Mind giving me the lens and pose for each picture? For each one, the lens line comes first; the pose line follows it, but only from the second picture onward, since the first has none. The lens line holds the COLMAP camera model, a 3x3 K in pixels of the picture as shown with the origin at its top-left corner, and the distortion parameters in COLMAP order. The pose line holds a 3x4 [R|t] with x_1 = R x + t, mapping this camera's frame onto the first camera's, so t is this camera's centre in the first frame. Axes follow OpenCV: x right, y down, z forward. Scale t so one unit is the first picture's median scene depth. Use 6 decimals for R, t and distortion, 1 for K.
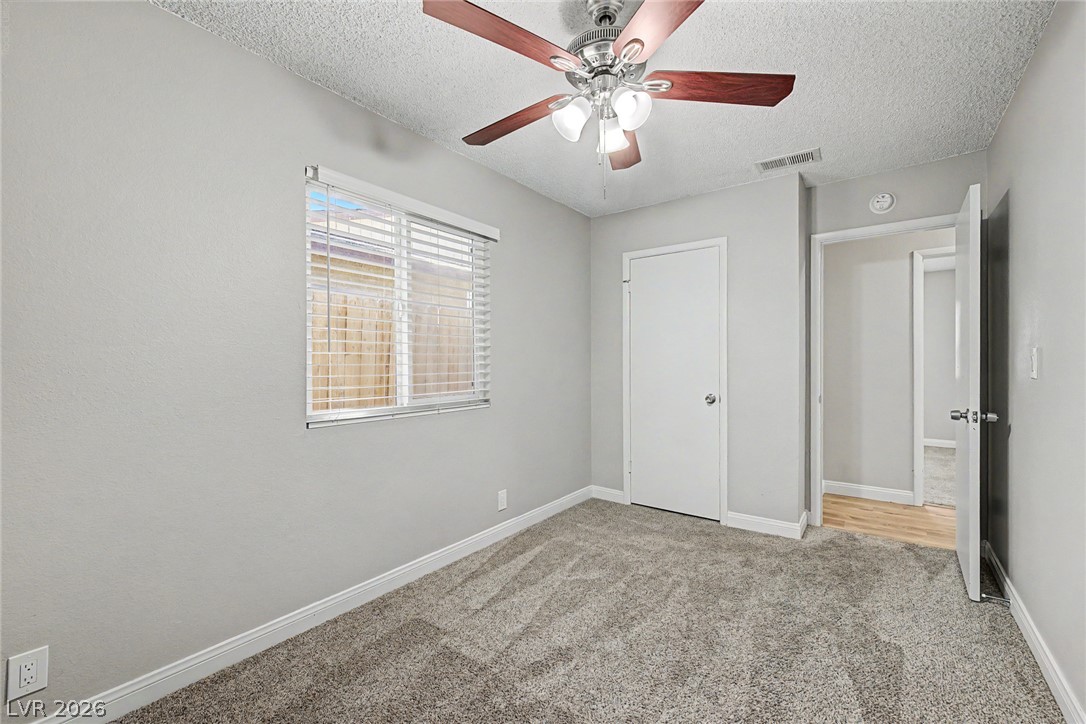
lens RADIAL K [[455.1, 0, 541.0], [0, 455.1, 362.4], [0, 0, 1]] dist [0.009206, -0.000426]
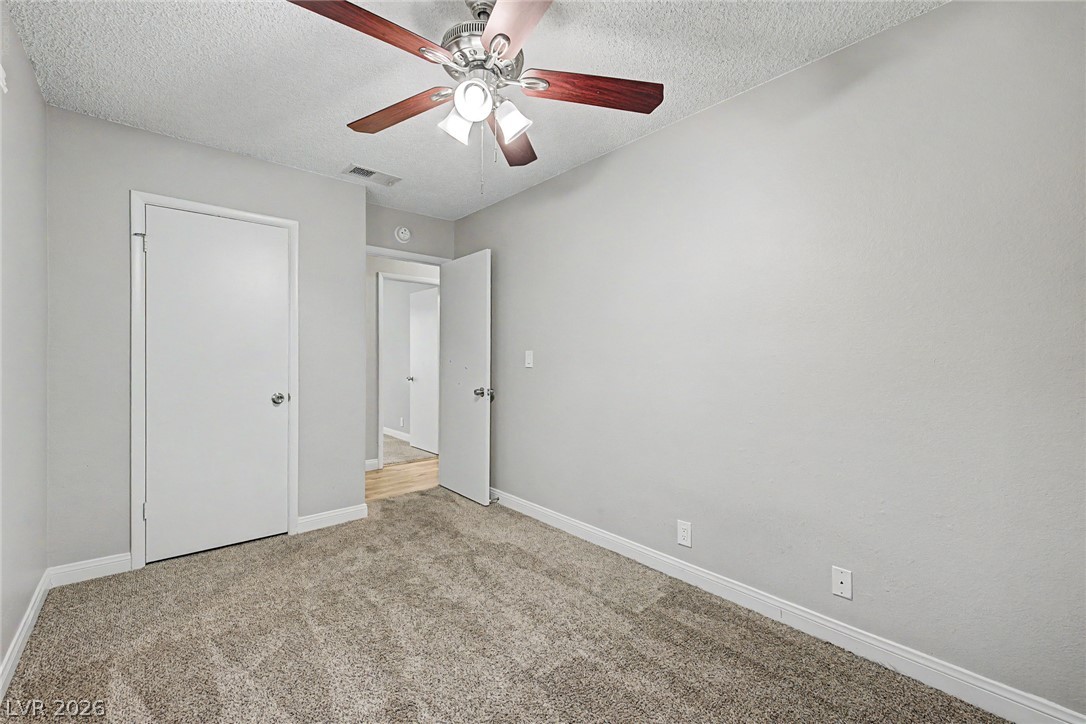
lens RADIAL K [[455.1, 0, 541.0], [0, 455.1, 362.4], [0, 0, 1]] dist [0.009206, -0.000426]
pose [[0.212523, -0.002936, 0.977152, -0.430399], [-0.005187, 0.999978, 0.004133, 0.003952], [-0.977142, -0.005947, 0.212503, 0.351108]]
